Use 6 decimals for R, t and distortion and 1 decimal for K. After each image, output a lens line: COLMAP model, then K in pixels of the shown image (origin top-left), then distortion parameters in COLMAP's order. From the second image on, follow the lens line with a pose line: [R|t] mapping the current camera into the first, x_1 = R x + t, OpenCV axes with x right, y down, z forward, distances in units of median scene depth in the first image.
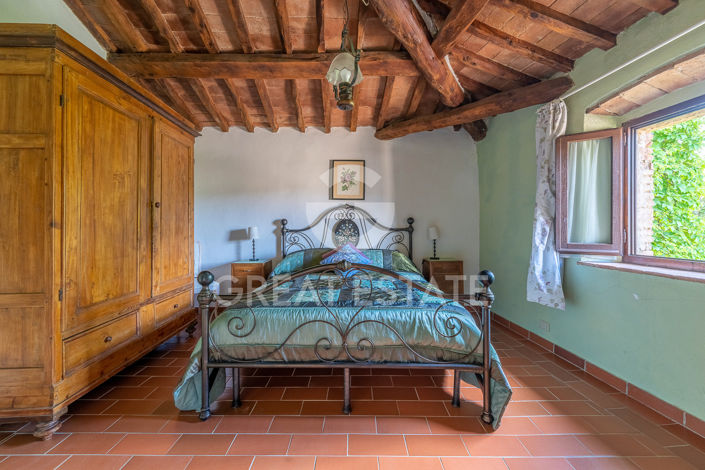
lens RADIAL K [[283.3, 0, 350.8], [0, 283.3, 229.2], [0, 0, 1]] dist [0.000396, -0.000139]
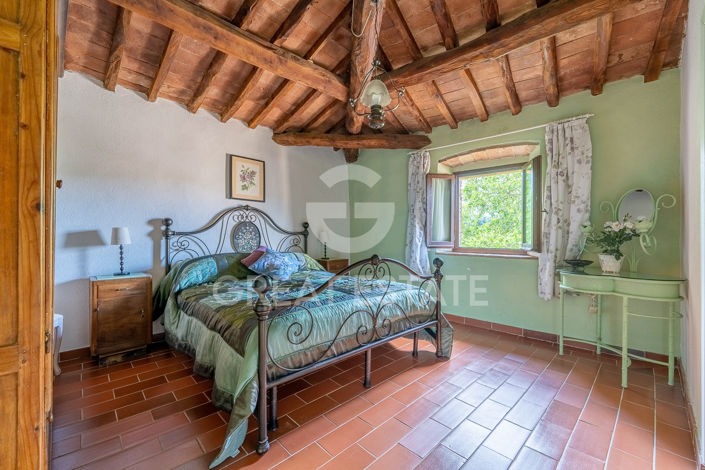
lens RADIAL K [[282.6, 0, 349.5], [0, 282.6, 237.0], [0, 0, 1]] dist [0.000027, -0.000086]
pose [[0.727102, 0.001626, 0.686527, -0.470137], [-0.001552, 0.999999, -0.000725, 0.017969], [-0.686527, -0.000538, 0.727104, 0.113011]]
